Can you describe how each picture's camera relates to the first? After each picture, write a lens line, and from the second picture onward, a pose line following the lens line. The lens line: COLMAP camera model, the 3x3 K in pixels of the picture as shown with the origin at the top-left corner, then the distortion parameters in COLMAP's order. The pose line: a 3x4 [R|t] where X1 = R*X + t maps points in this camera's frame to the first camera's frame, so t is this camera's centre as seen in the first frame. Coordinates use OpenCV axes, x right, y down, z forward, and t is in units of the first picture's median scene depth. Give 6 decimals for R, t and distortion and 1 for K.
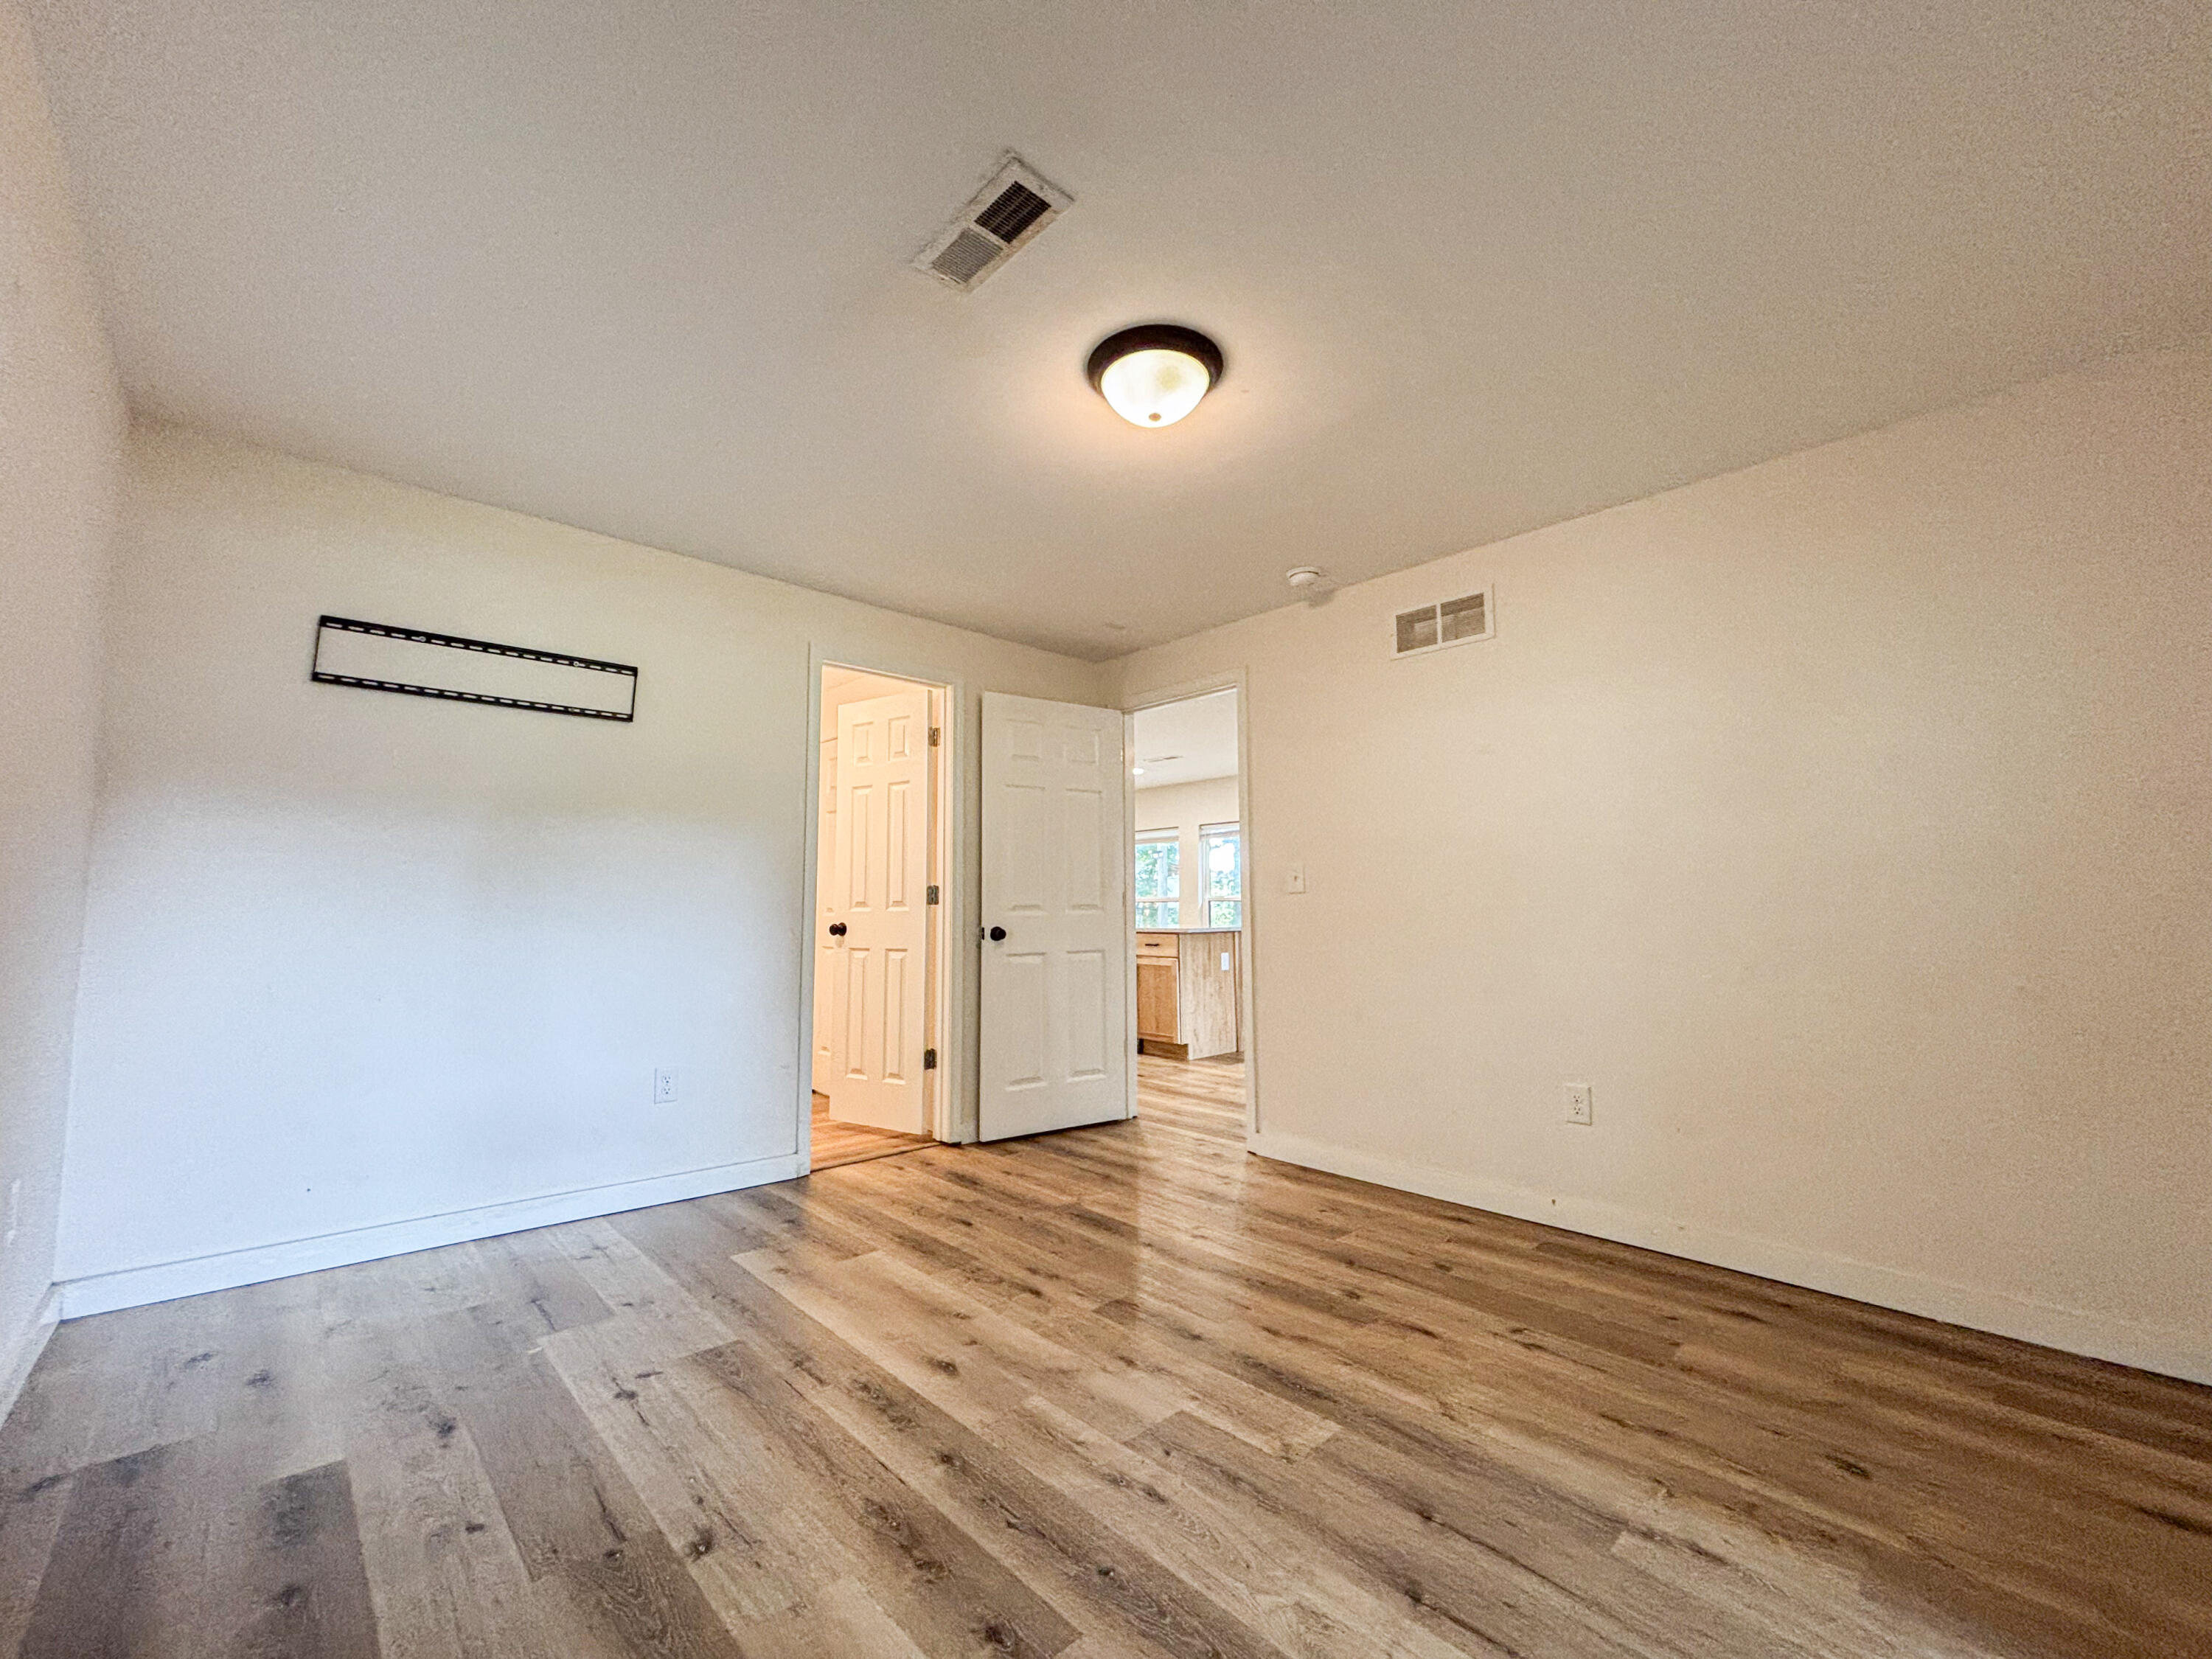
lens RADIAL K [[888.2, 0, 1101.4], [0, 888.2, 832.9], [0, 0, 1]] dist [0.000429, -0.000031]
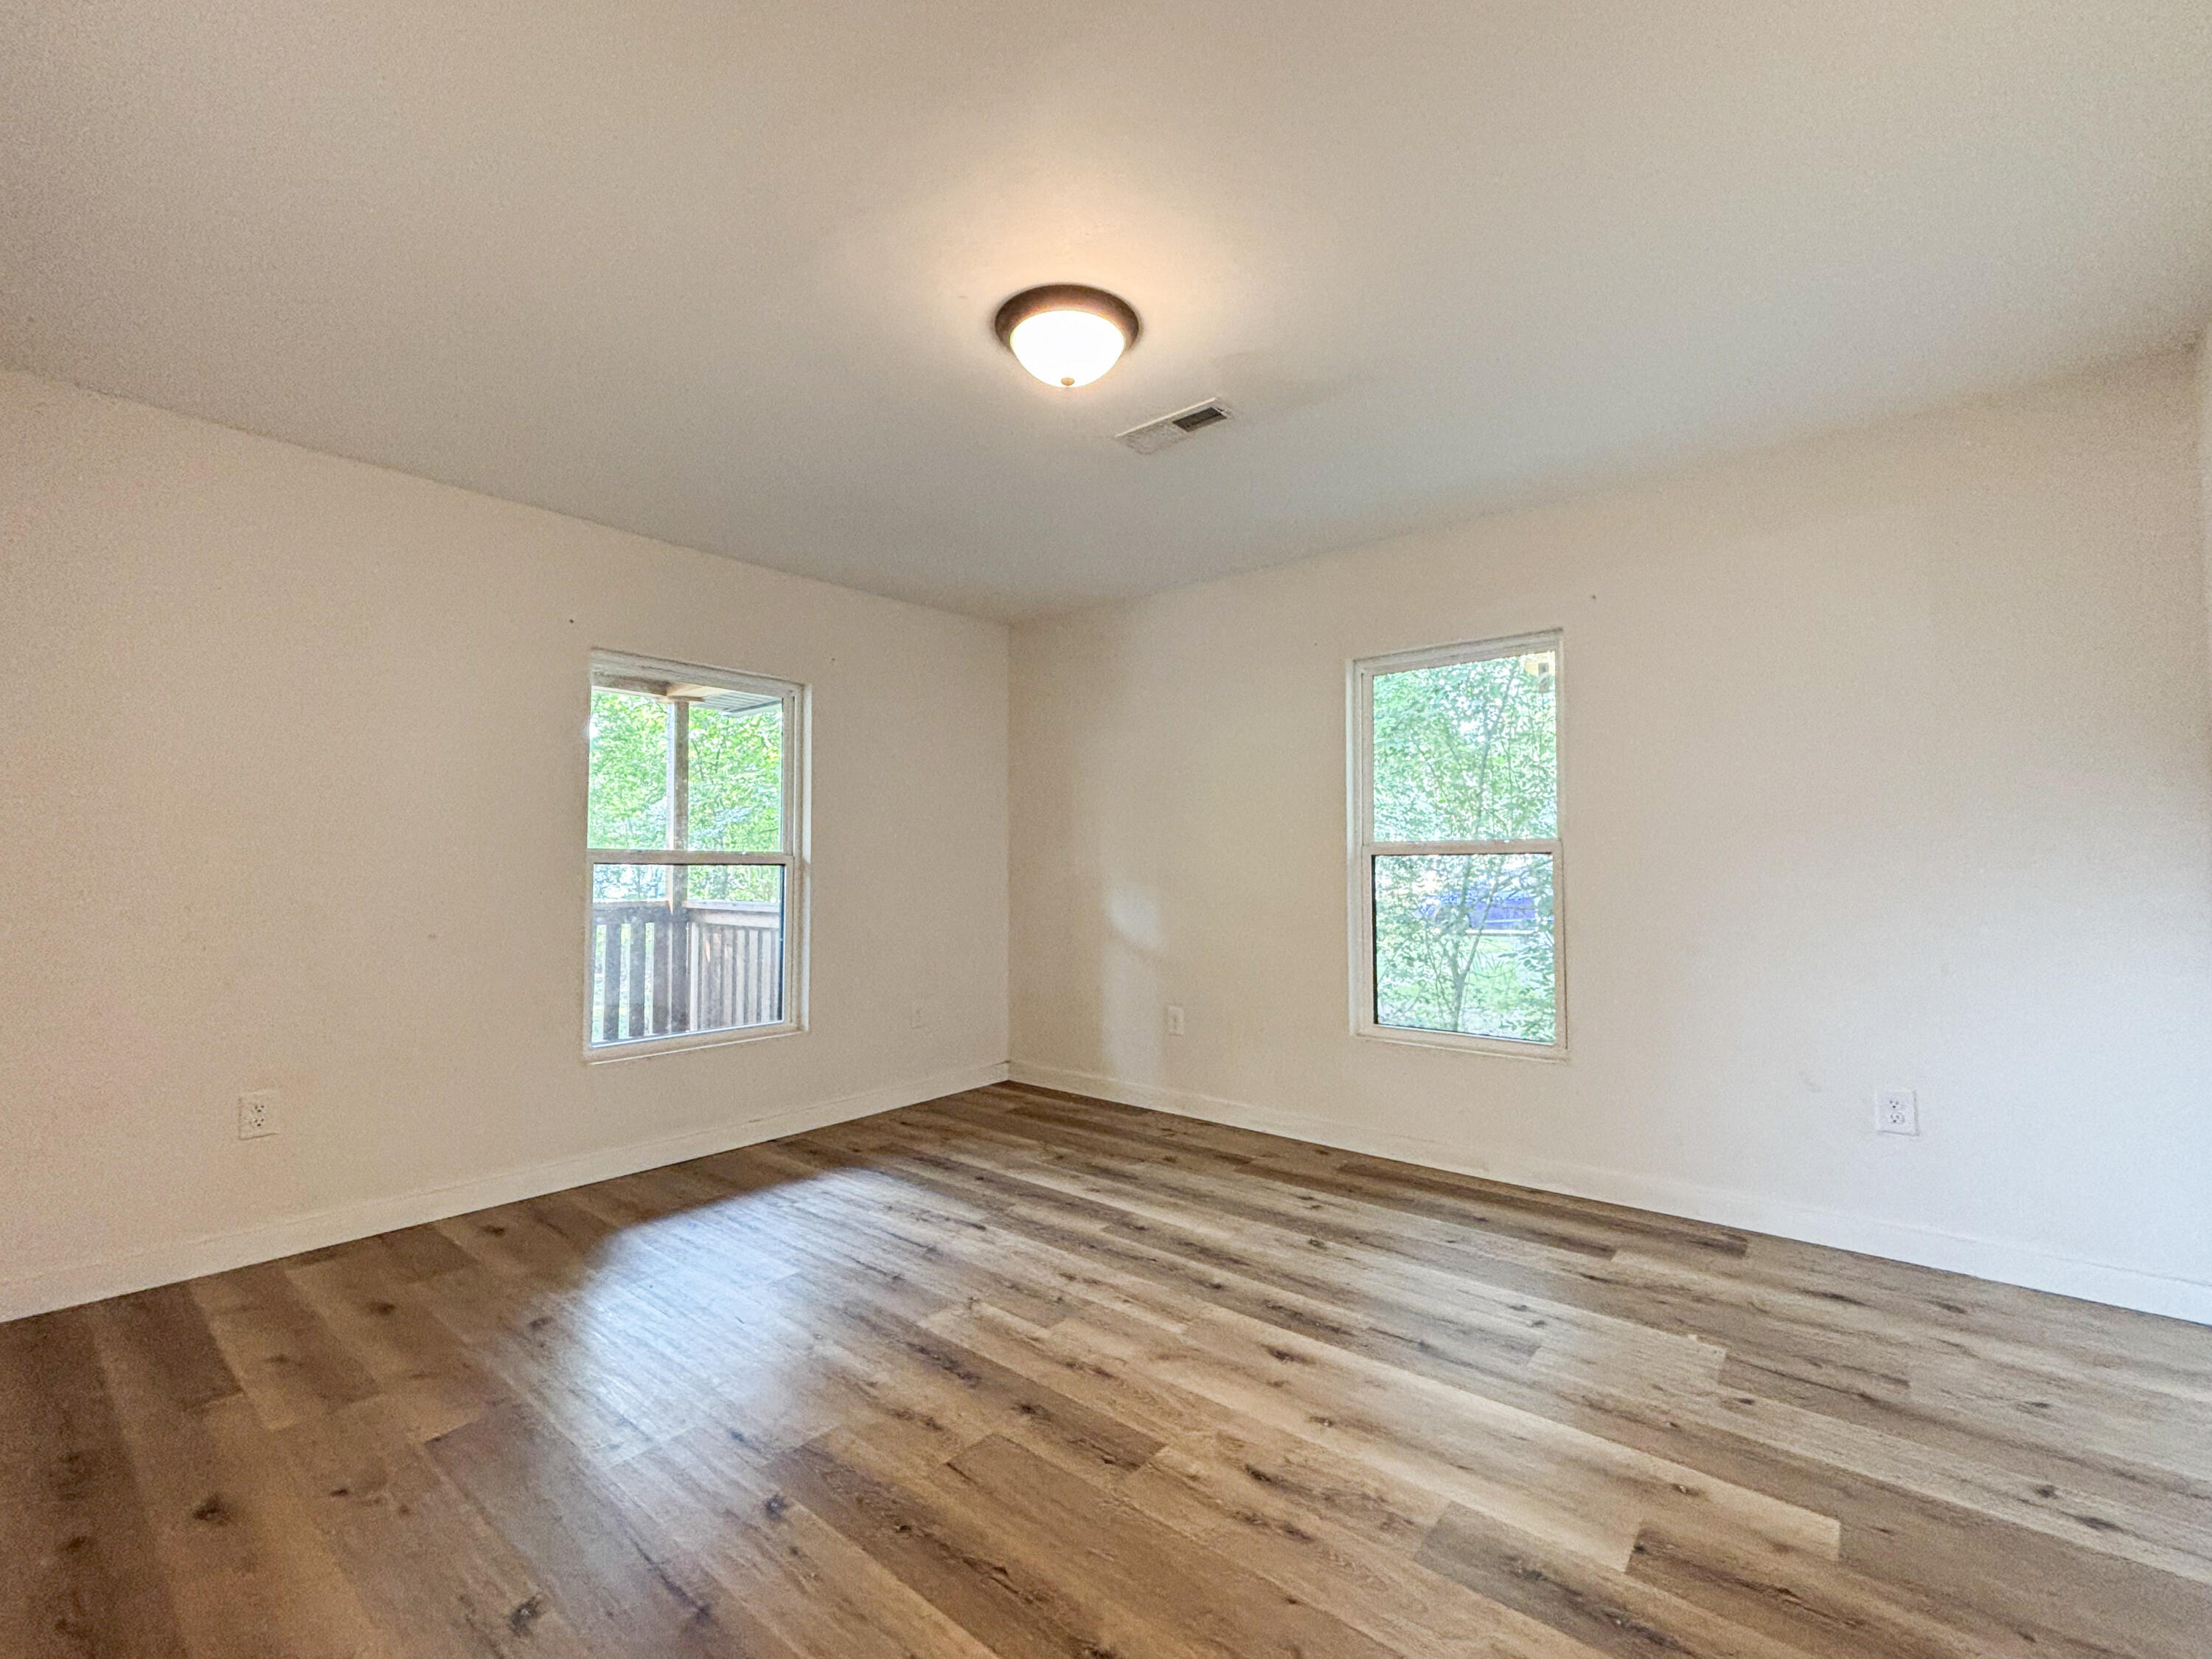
lens RADIAL K [[914.0, 0, 1106.0], [0, 914.0, 829.5], [0, 0, 1]] dist [0.003894, -0.000001]
pose [[-0.991469, -0.002261, -0.130326, 0.158665], [0.014594, 0.991638, -0.128224, 0.144371], [0.129526, -0.129032, -0.983145, 2.085215]]
